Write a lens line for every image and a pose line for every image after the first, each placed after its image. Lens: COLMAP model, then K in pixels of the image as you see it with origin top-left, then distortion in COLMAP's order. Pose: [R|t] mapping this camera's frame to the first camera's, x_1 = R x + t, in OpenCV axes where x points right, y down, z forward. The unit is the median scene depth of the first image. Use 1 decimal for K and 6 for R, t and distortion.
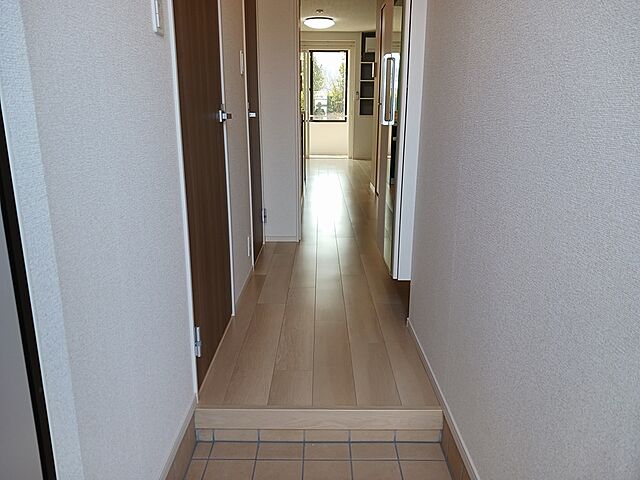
lens RADIAL K [[484.3, 0, 320.0], [0, 484.3, 240.0], [0, 0, 1]] dist [0.003034, -0.002885]
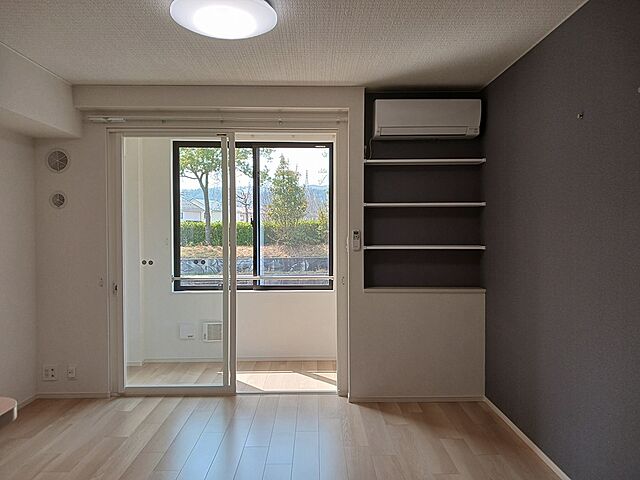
lens RADIAL K [[484.3, 0, 320.0], [0, 484.3, 240.0], [0, 0, 1]] dist [0.003034, -0.002885]
pose [[0.999850, -0.007462, 0.015628, 0.039384], [0.010840, 0.973425, -0.228750, -0.201214], [-0.013506, 0.228885, 0.973360, 0.594920]]
